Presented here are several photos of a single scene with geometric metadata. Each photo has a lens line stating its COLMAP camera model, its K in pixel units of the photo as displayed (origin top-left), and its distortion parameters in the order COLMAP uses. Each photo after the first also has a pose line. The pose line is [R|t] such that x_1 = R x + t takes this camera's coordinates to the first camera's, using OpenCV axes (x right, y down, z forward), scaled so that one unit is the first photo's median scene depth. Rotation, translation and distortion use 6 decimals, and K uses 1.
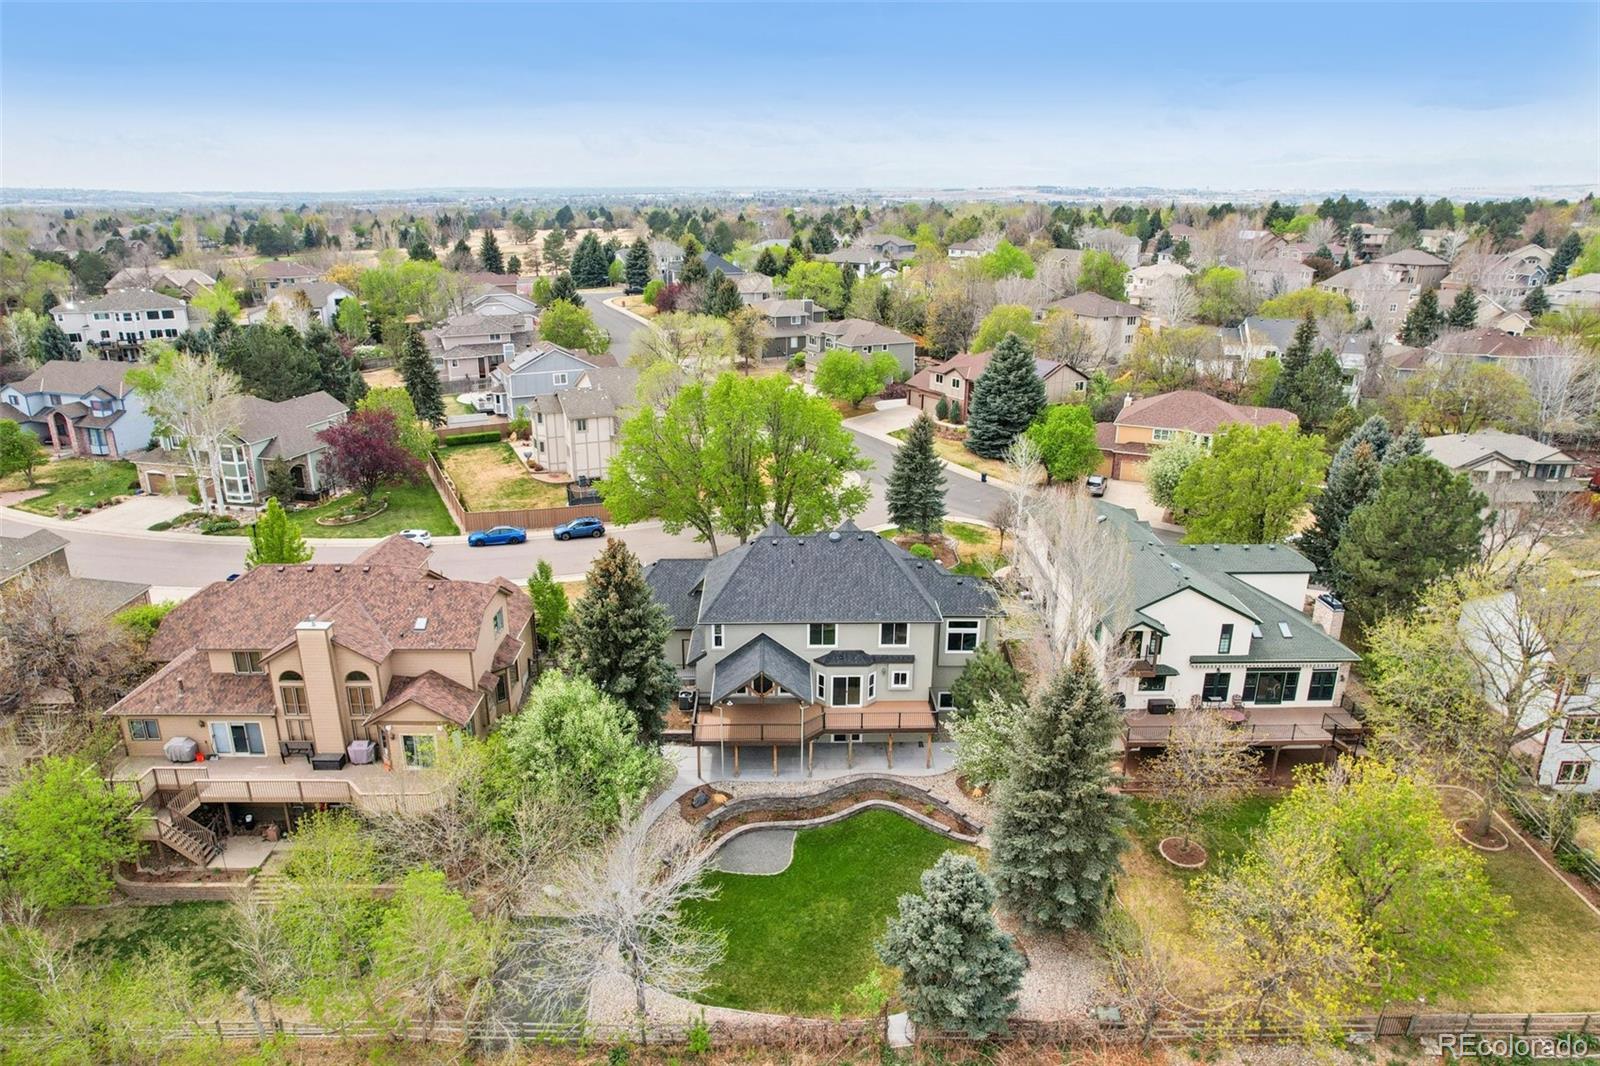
lens RADIAL K [[1015.2, 0, 800.0], [0, 1015.2, 533.0], [0, 0, 1]] dist [-0.070631, 0.059415]
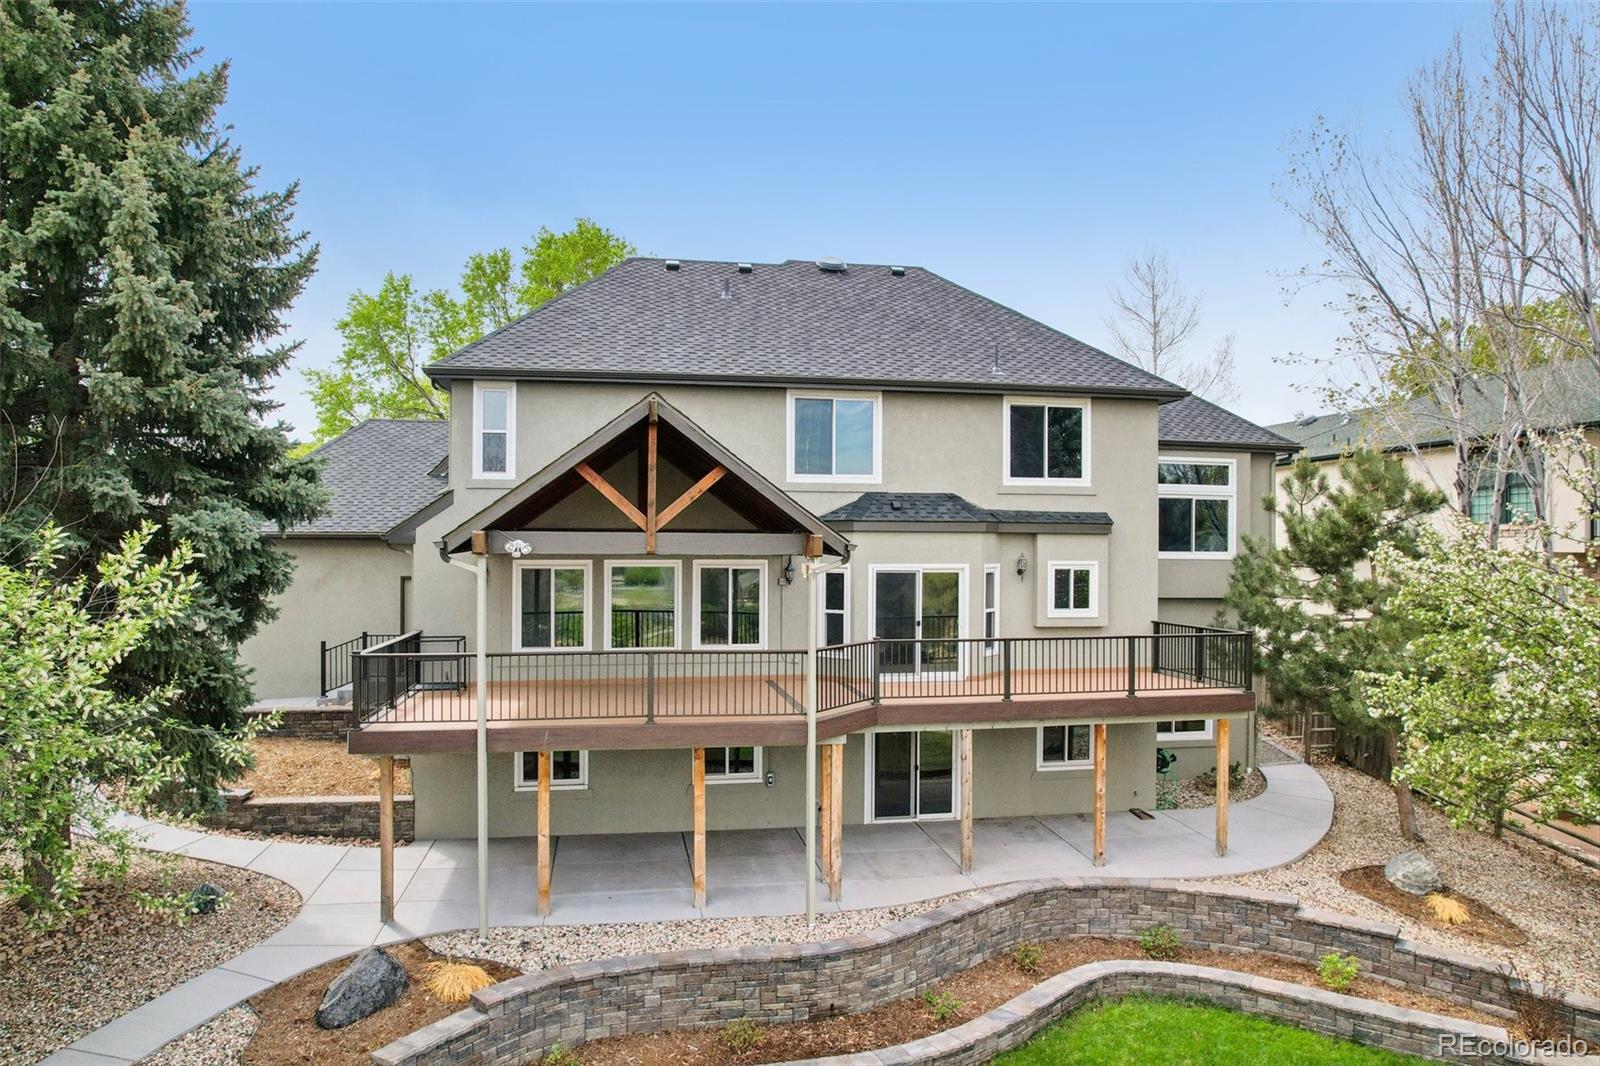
lens RADIAL K [[1035.4, 0, 800.0], [0, 1035.4, 533.0], [0, 0, 1]] dist [-0.076053, 0.069633]
pose [[0.988618, -0.003090, 0.150413, -0.036846], [0.051103, 0.947242, -0.316420, 0.228722], [-0.141500, 0.320505, 0.936619, 0.705278]]
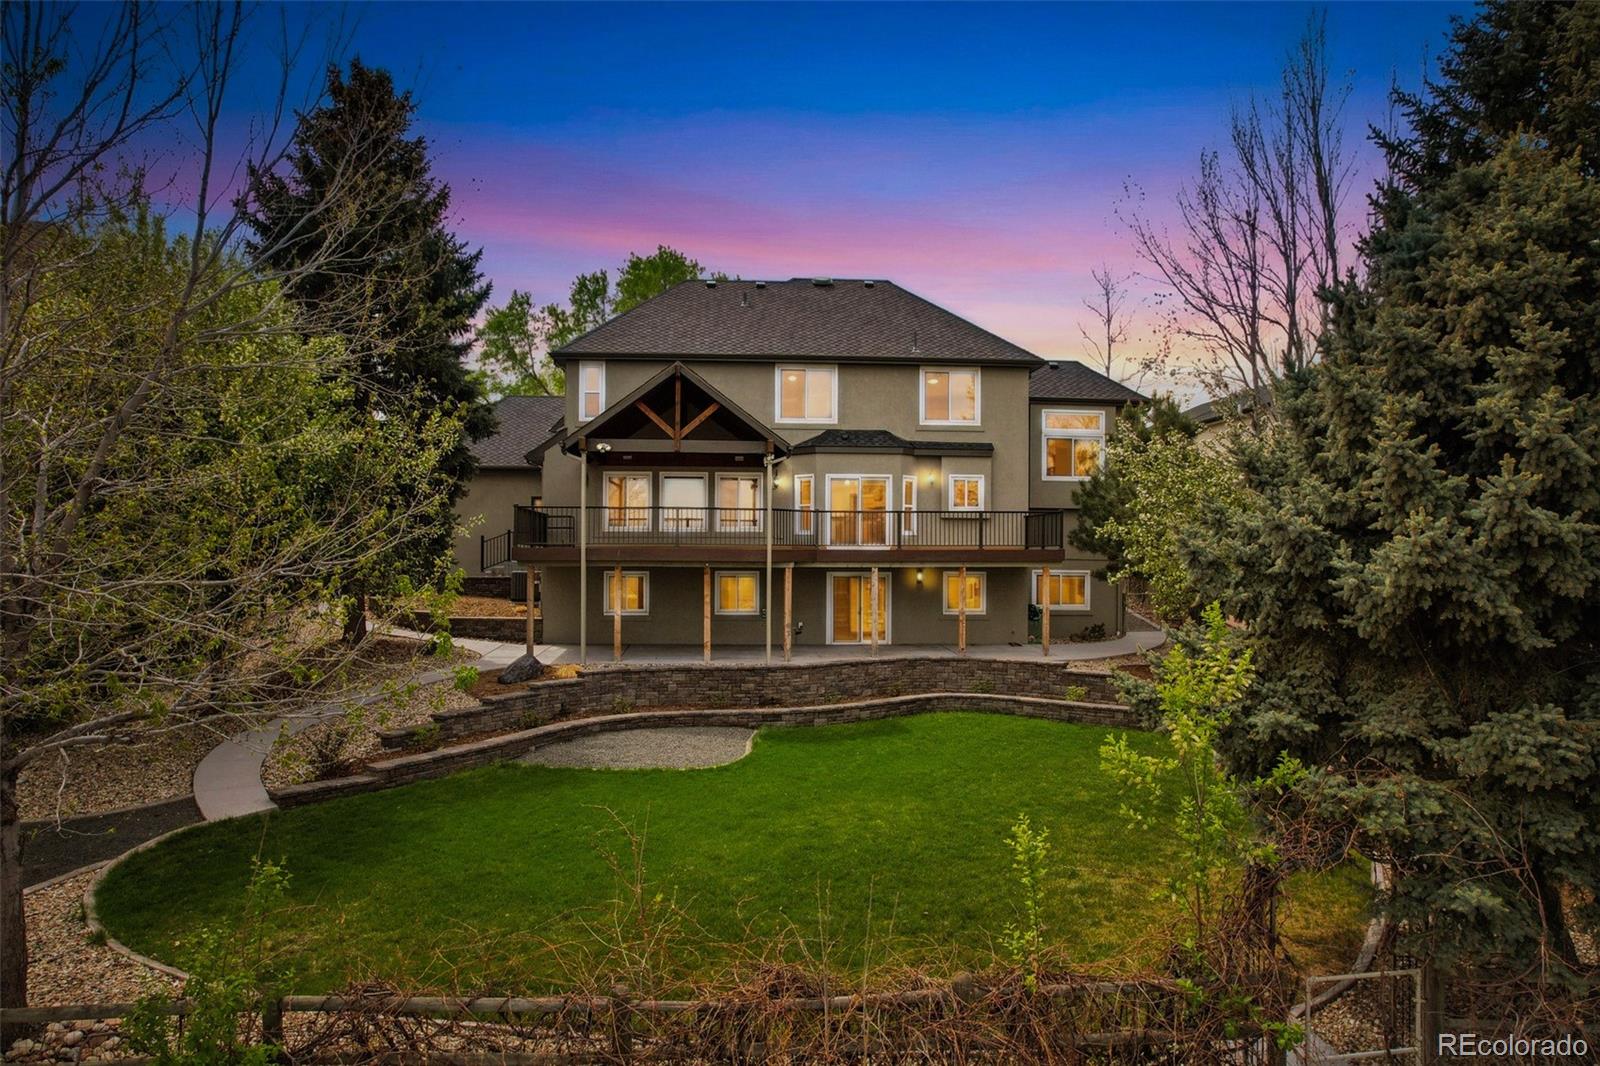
lens RADIAL K [[1015.2, 0, 800.0], [0, 1015.2, 533.0], [0, 0, 1]] dist [-0.070631, 0.059415]
pose [[0.998341, -0.004030, 0.057439, -0.005623], [0.022249, 0.947069, -0.320260, 0.331651], [-0.053107, 0.321006, 0.945587, 0.534222]]
